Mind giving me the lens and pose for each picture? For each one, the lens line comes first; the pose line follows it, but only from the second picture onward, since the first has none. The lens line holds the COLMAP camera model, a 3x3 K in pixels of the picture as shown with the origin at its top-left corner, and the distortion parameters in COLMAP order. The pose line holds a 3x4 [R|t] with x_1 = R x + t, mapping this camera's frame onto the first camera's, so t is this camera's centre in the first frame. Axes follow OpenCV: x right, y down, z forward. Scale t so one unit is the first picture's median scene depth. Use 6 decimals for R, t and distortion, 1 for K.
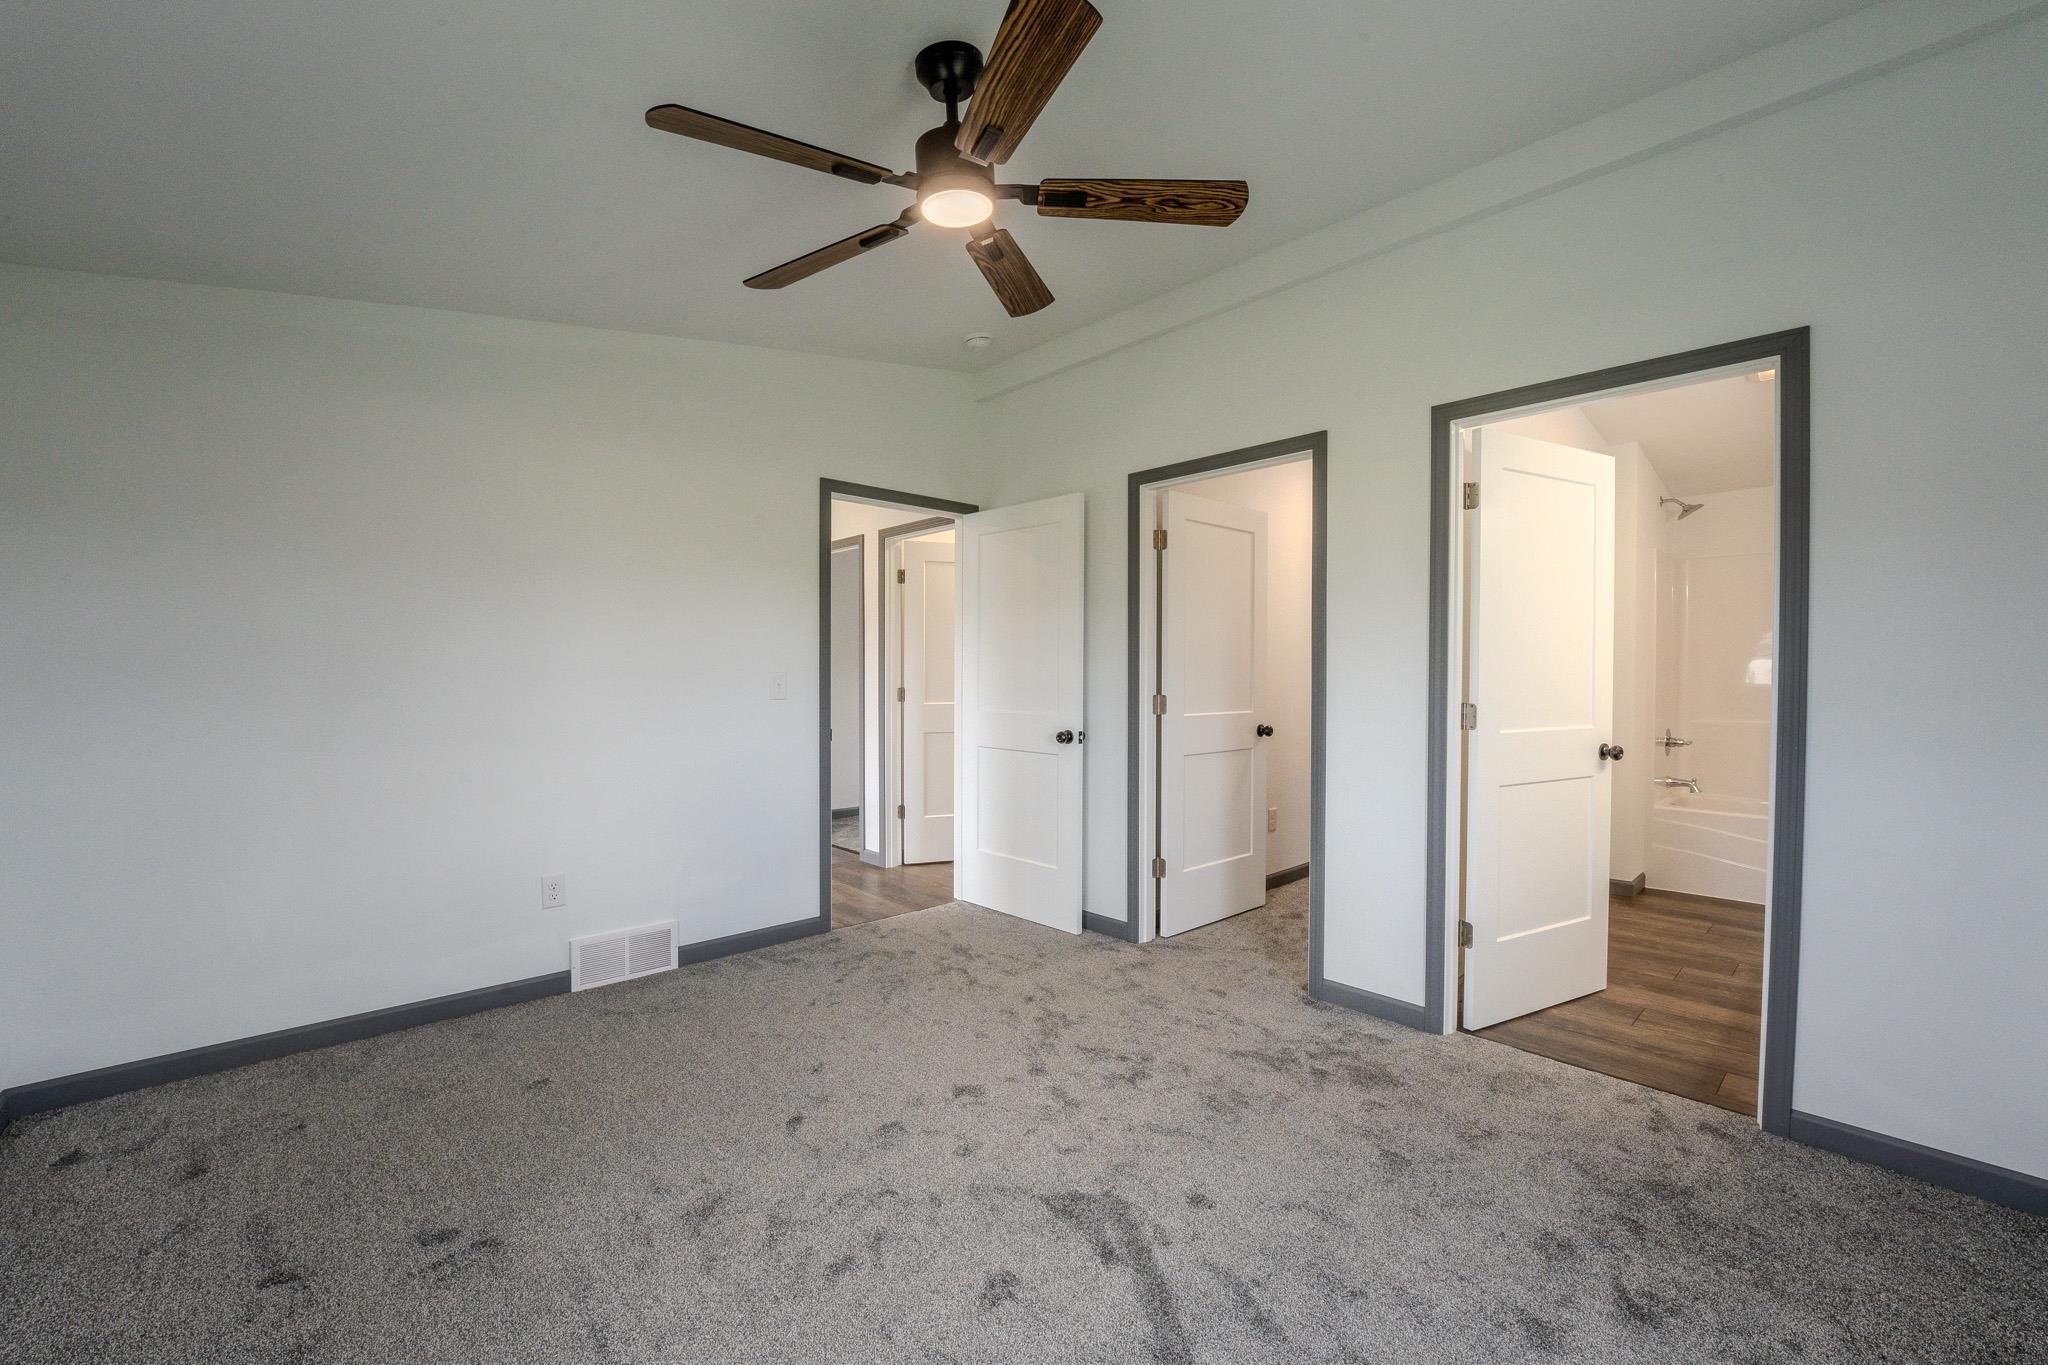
lens RADIAL K [[839.9, 0, 1023.4], [0, 839.9, 689.8], [0, 0, 1]] dist [-0.031667, 0.005911]
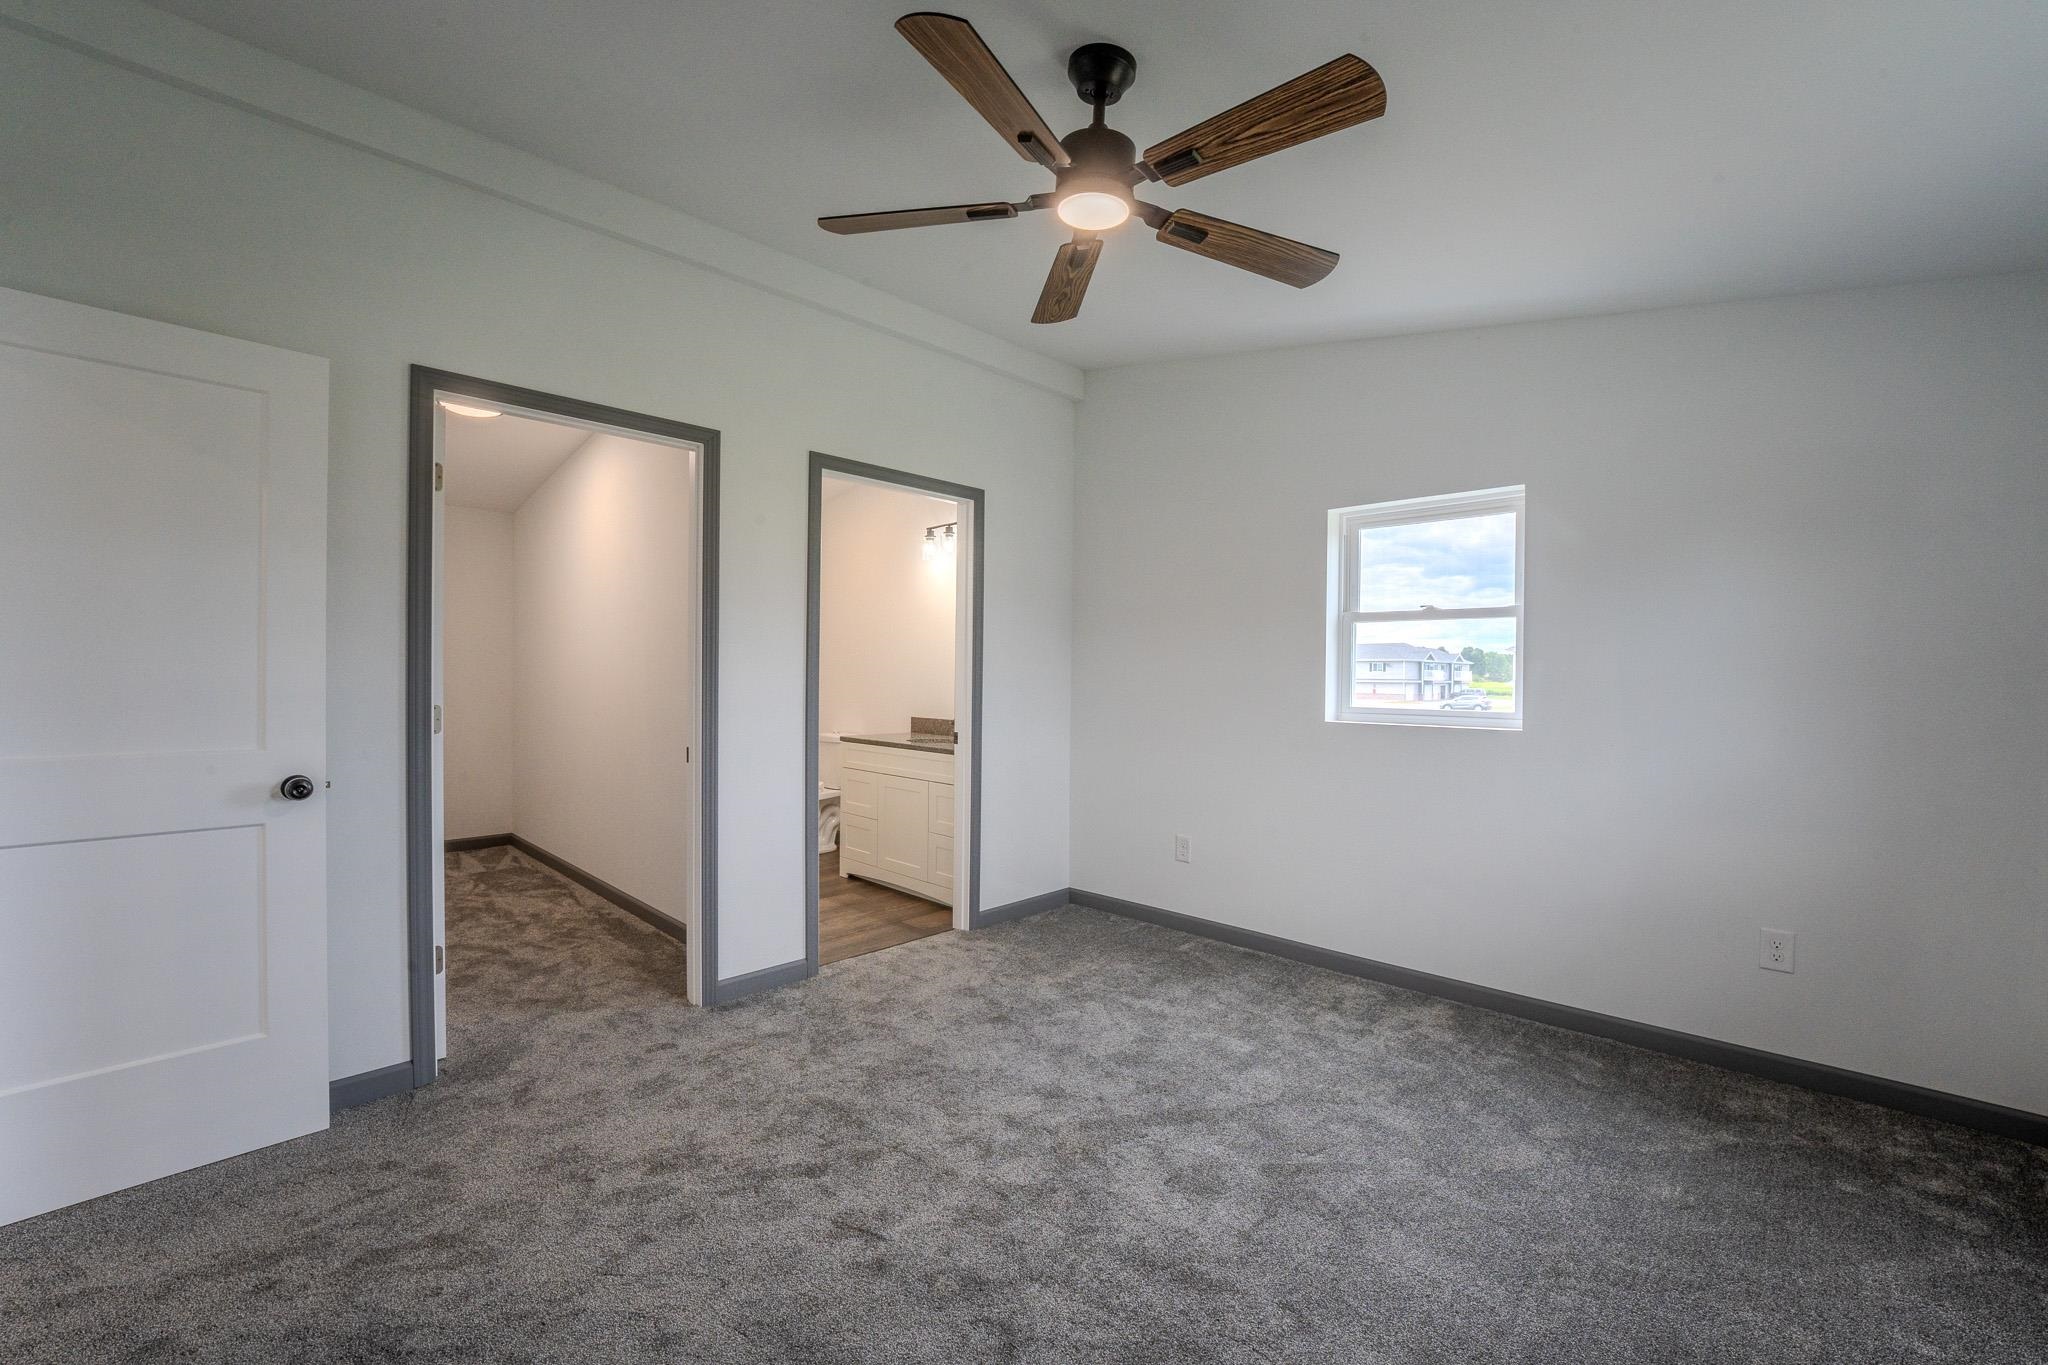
lens RADIAL K [[831.4, 0, 1016.9], [0, 831.4, 679.4], [0, 0, 1]] dist [-0.001318, 0.000011]
pose [[-0.041229, -0.003588, 0.999143, -0.739043], [0.019895, 0.999792, 0.004412, -0.011525], [-0.998952, 0.020060, -0.041149, 0.779275]]
